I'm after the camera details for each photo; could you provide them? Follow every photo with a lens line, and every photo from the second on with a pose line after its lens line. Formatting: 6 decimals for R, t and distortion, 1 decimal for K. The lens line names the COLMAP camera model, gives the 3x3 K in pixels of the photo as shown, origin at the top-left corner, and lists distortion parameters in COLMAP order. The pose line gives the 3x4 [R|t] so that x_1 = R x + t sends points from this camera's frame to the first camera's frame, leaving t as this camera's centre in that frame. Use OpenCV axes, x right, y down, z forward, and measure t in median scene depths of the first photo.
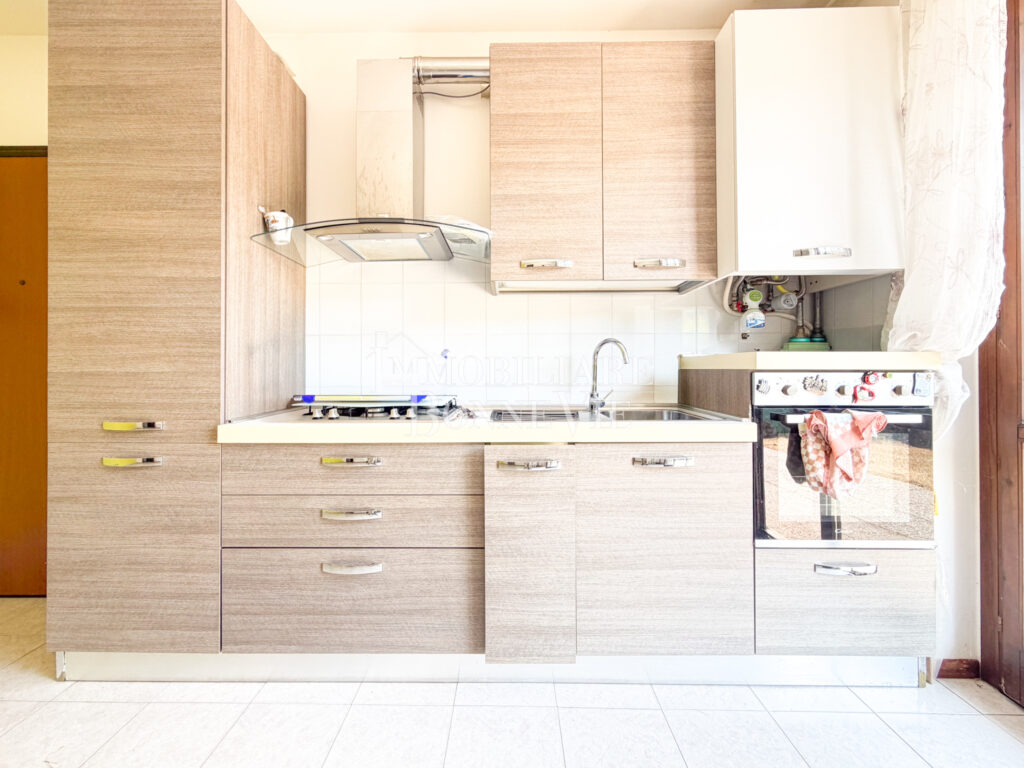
lens RADIAL K [[418.0, 0, 499.7], [0, 418.0, 370.2], [0, 0, 1]] dist [0.001385, 0.000825]
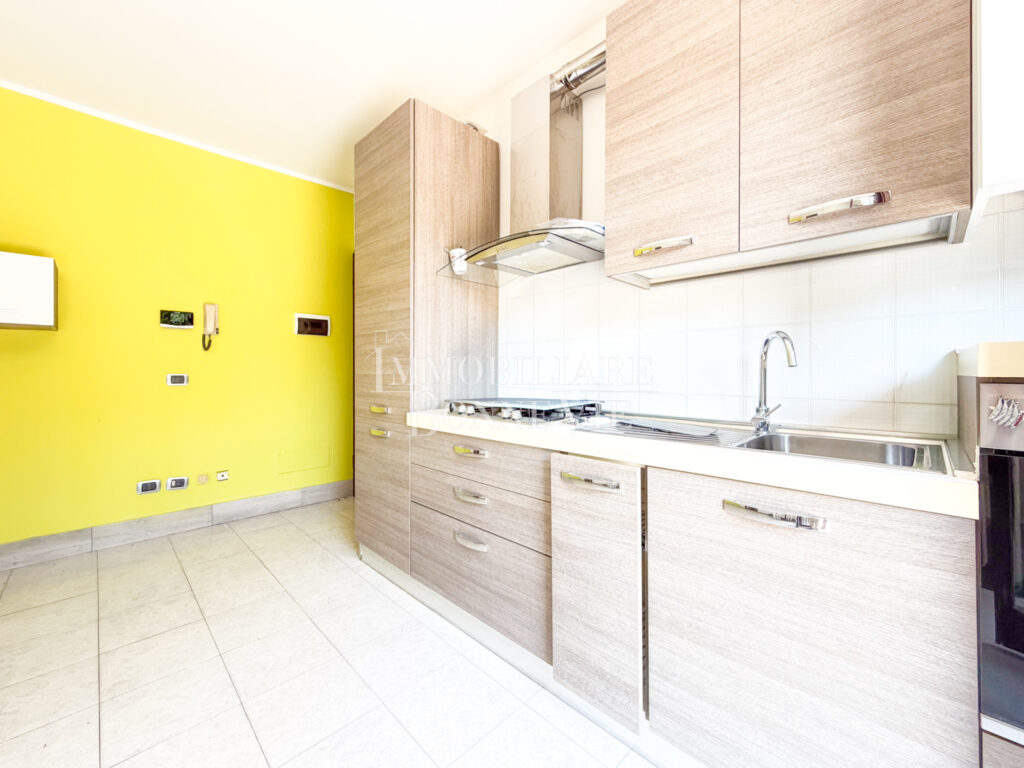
lens RADIAL K [[418.0, 0, 514.3], [0, 418.0, 374.6], [0, 0, 1]] dist [0.001385, 0.000825]
pose [[0.717720, 0.006549, -0.696301, 0.553175], [-0.003750, 0.999978, 0.005540, -0.005543], [0.696322, -0.001365, 0.717728, 0.239986]]
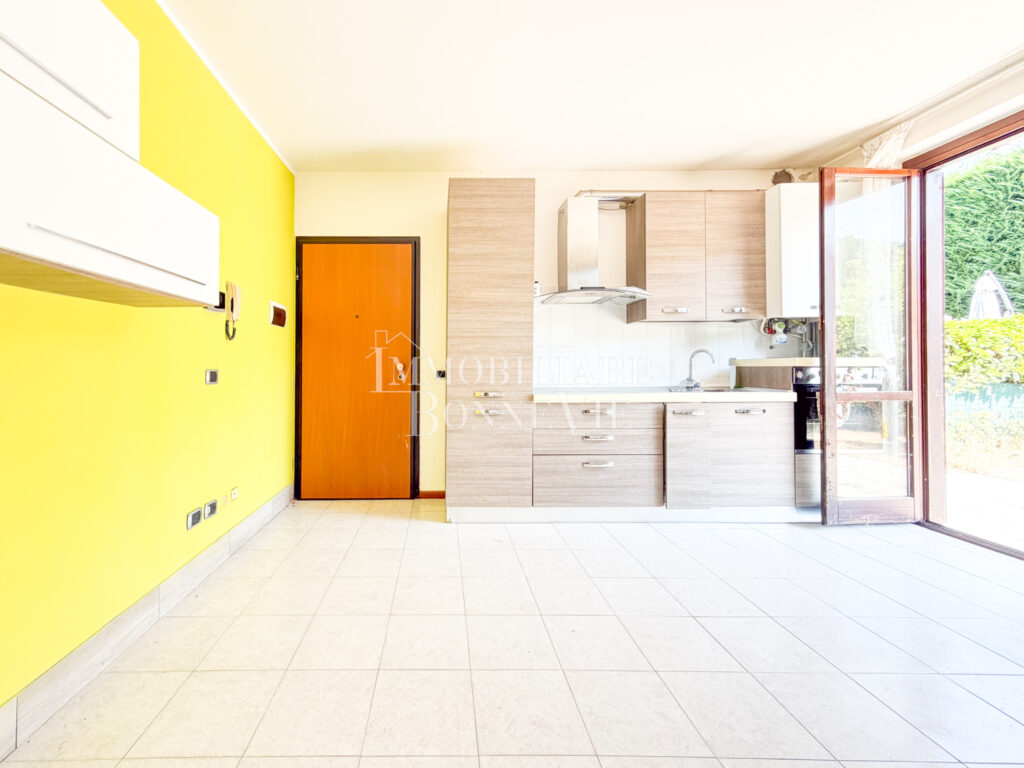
lens RADIAL K [[416.4, 0, 445.2], [0, 416.4, 368.1], [0, 0, 1]] dist [0.007137, 0.000676]
pose [[0.999863, -0.001560, 0.016505, -1.120912], [0.001582, 0.999998, -0.001317, 0.007237], [-0.016503, 0.001343, 0.999863, -1.004620]]
